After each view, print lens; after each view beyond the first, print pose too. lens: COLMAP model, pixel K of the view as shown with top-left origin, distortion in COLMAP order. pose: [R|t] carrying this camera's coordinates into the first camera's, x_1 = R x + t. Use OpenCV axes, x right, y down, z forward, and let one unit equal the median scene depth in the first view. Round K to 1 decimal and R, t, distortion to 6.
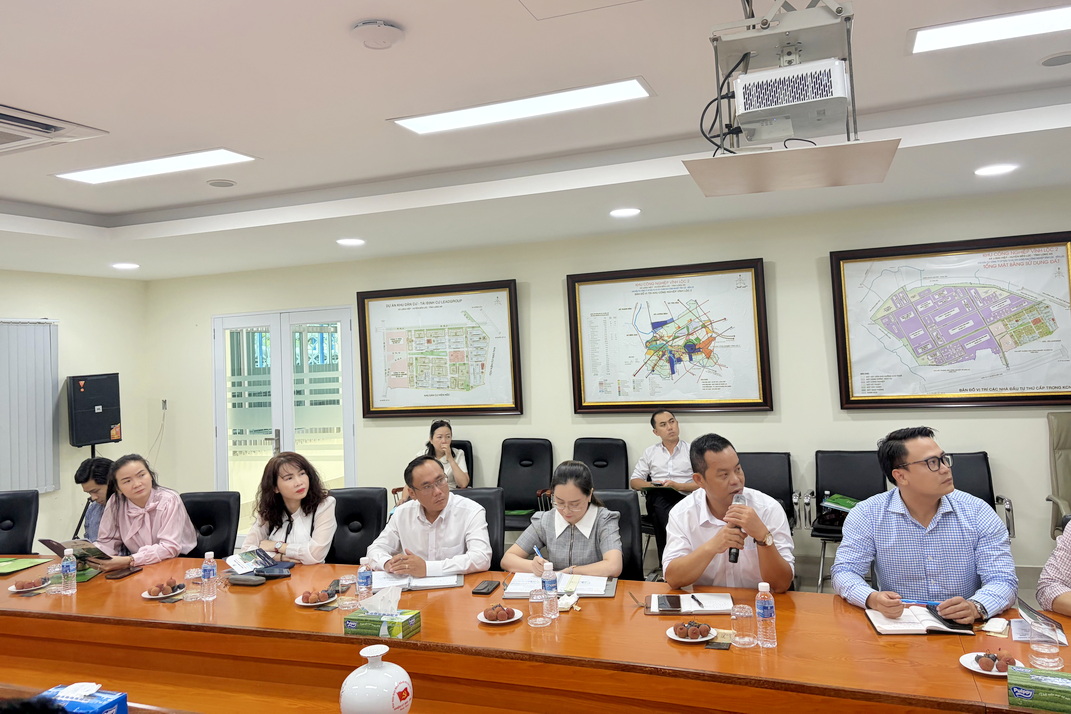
lens RADIAL K [[798.2, 0, 538.7], [0, 798.2, 301.0], [0, 0, 1]] dist [0.032650, -0.006606]
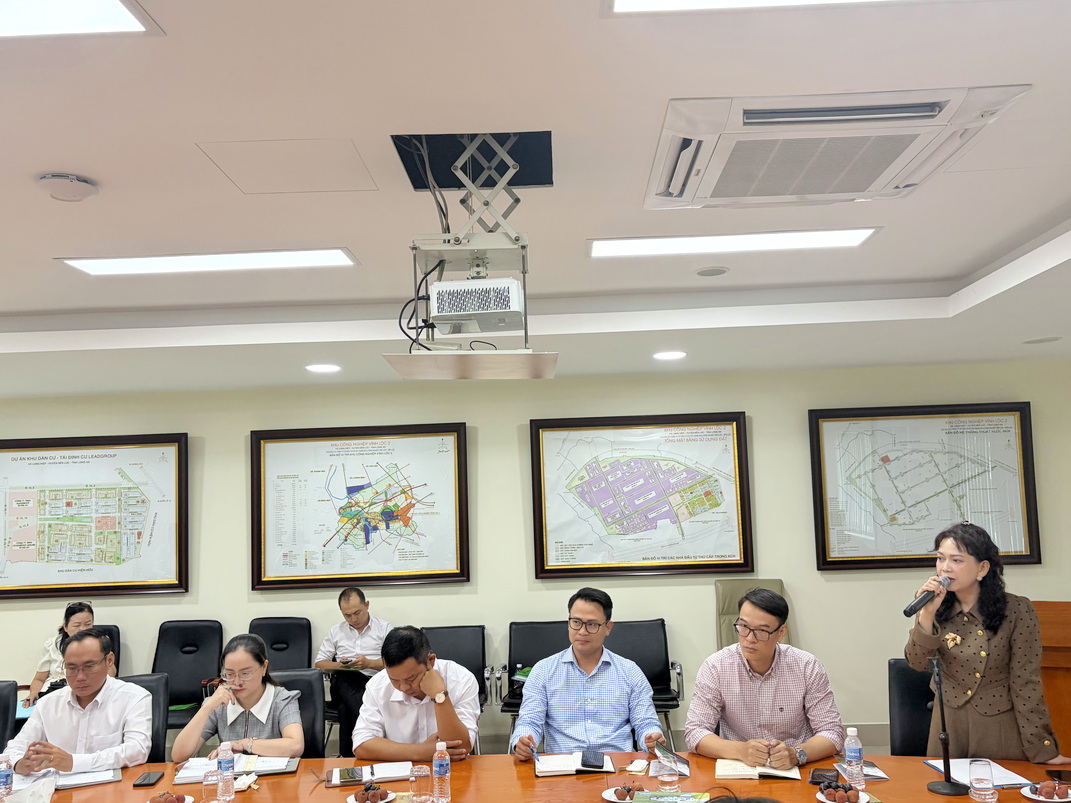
lens RADIAL K [[939.0, 0, 535.5], [0, 939.0, 401.5], [0, 0, 1]] dist [0.154238, -0.321021]
pose [[0.943275, 0.050814, 0.328101, -0.017451], [-0.031677, 0.997484, -0.063413, -0.010005], [-0.330498, 0.049423, 0.942512, -0.112536]]
